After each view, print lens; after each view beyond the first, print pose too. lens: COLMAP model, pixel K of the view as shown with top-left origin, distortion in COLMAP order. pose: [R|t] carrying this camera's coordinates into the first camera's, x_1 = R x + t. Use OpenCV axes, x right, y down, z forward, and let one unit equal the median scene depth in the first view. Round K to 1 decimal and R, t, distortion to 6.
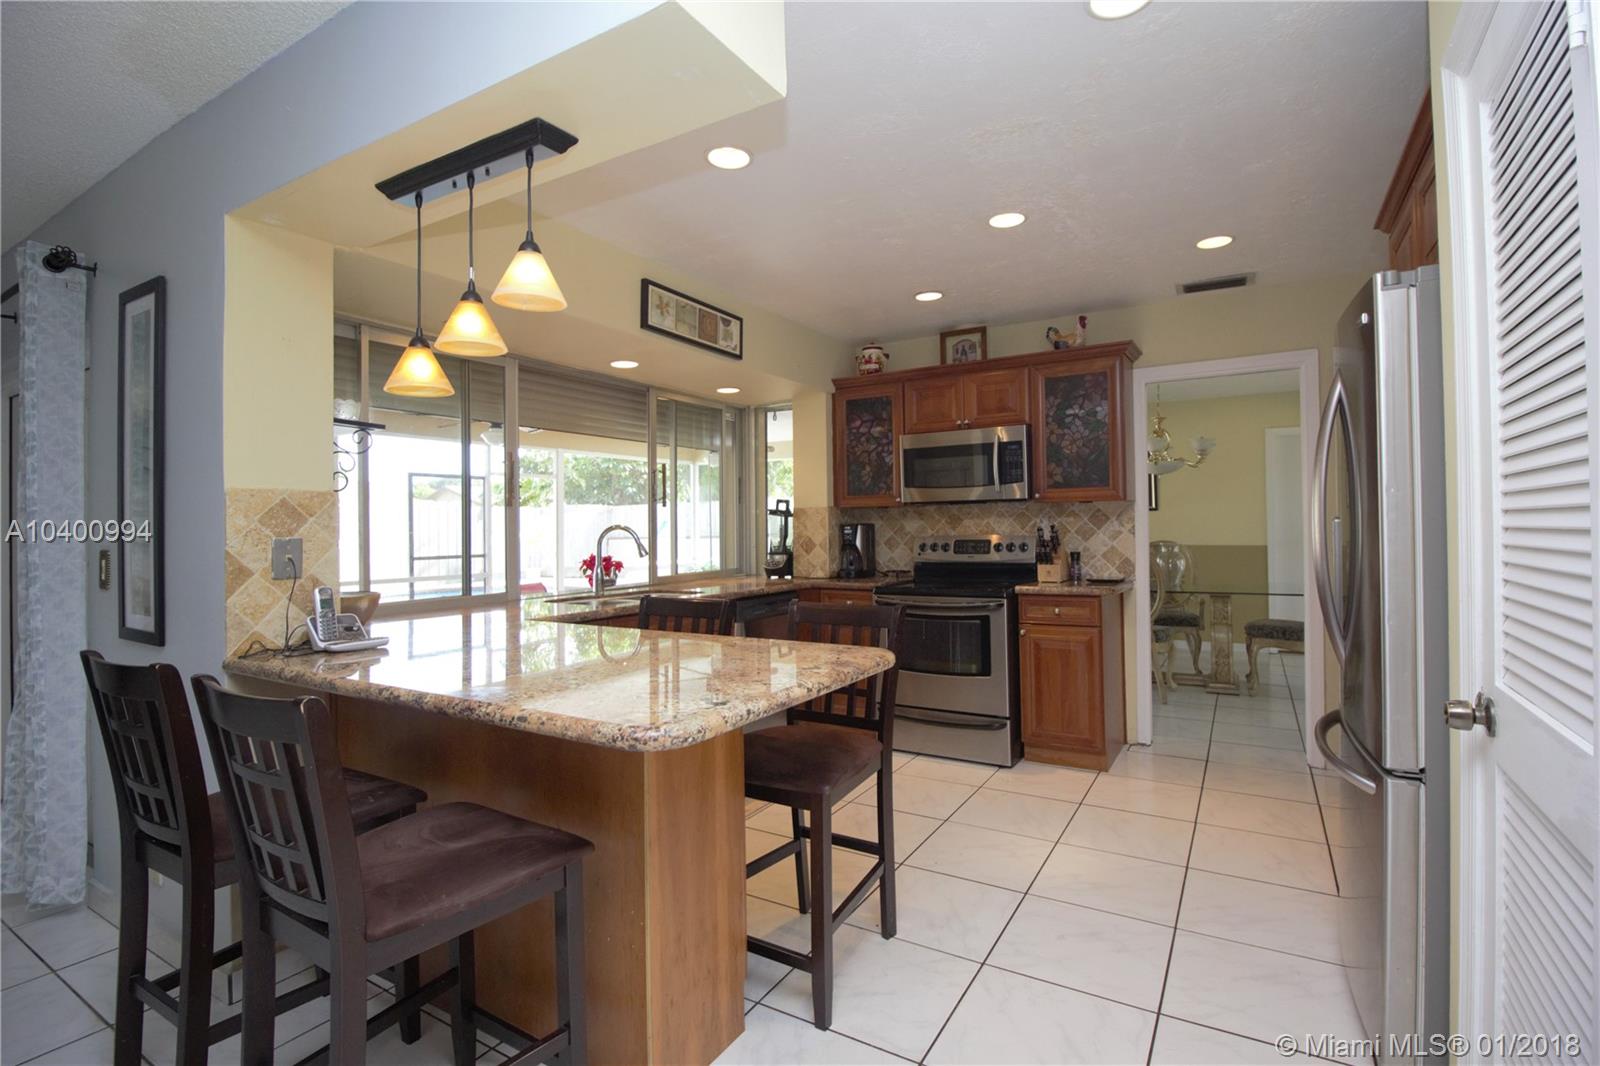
lens RADIAL K [[739.7, 0, 810.9], [0, 739.7, 516.5], [0, 0, 1]] dist [0.003312, -0.016007]
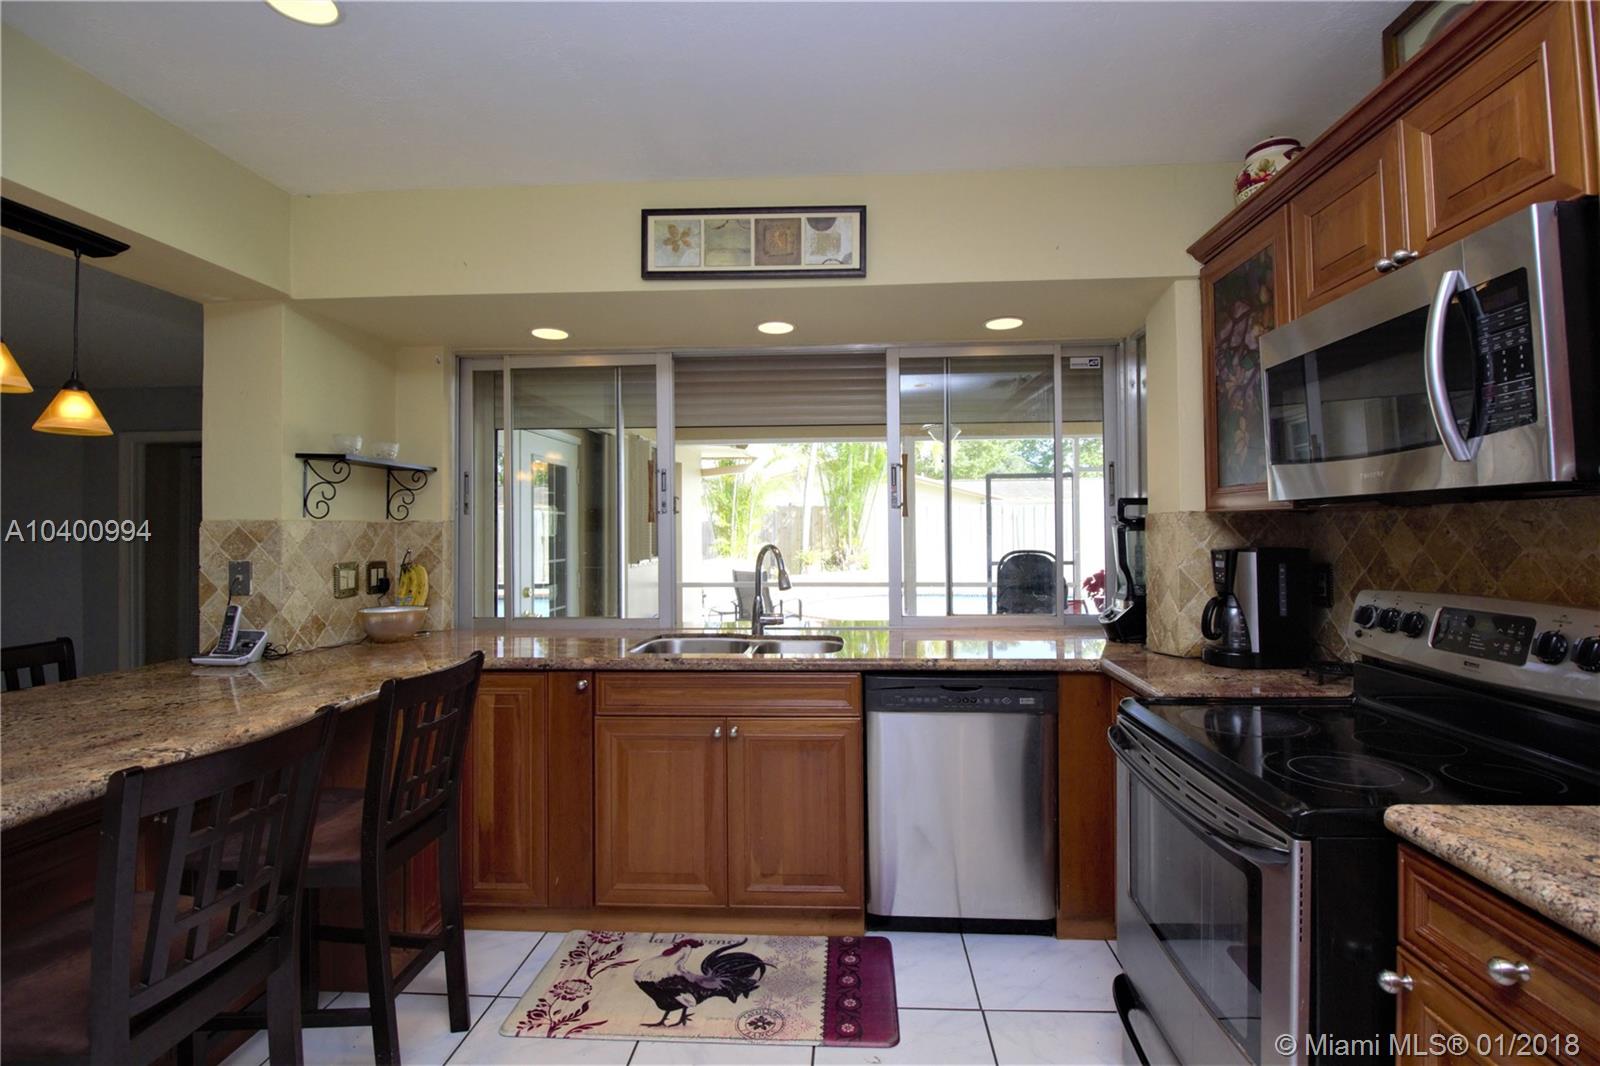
lens RADIAL K [[739.7, 0, 810.9], [0, 739.7, 516.5], [0, 0, 1]] dist [0.003312, -0.016007]
pose [[0.474027, -0.005187, -0.880495, 0.448837], [0.013034, 0.999914, 0.001127, -0.018249], [0.880414, -0.012011, 0.474054, 0.730681]]
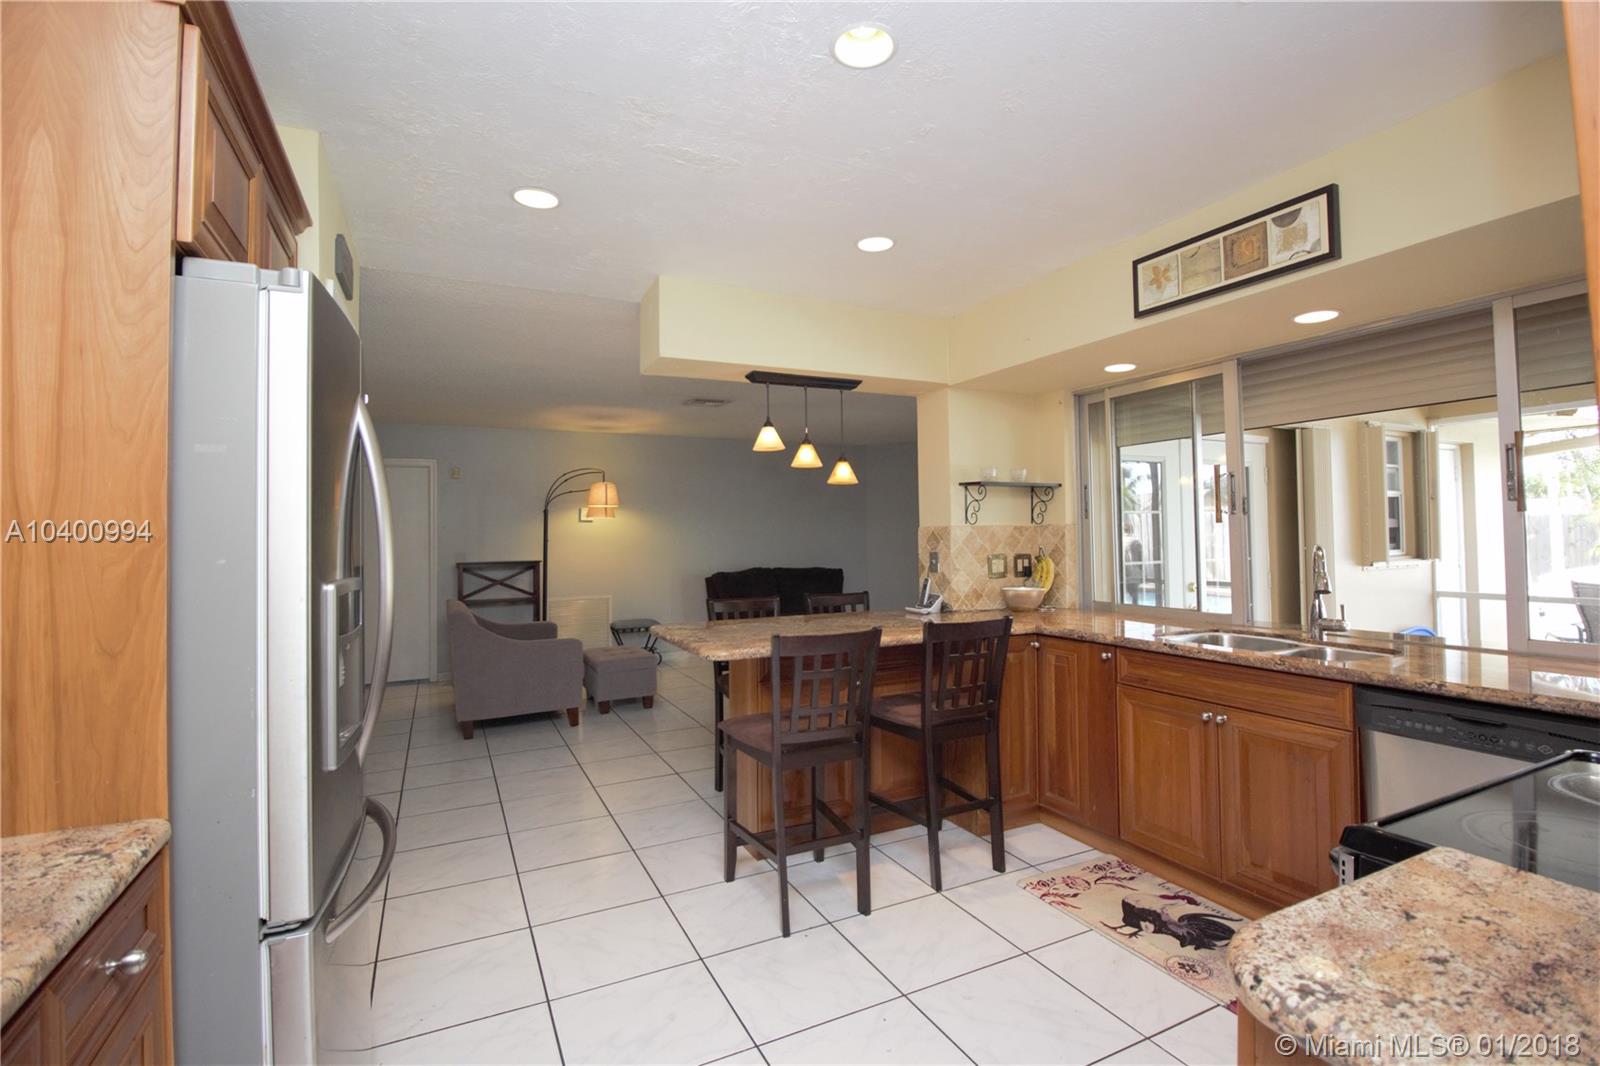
lens RADIAL K [[739.7, 0, 810.9], [0, 739.7, 516.5], [0, 0, 1]] dist [0.003312, -0.016007]
pose [[-0.536358, -0.002417, -0.843987, 0.641599], [0.031590, 0.999238, -0.022937, -0.016030], [0.843399, -0.038964, -0.535873, 1.036437]]
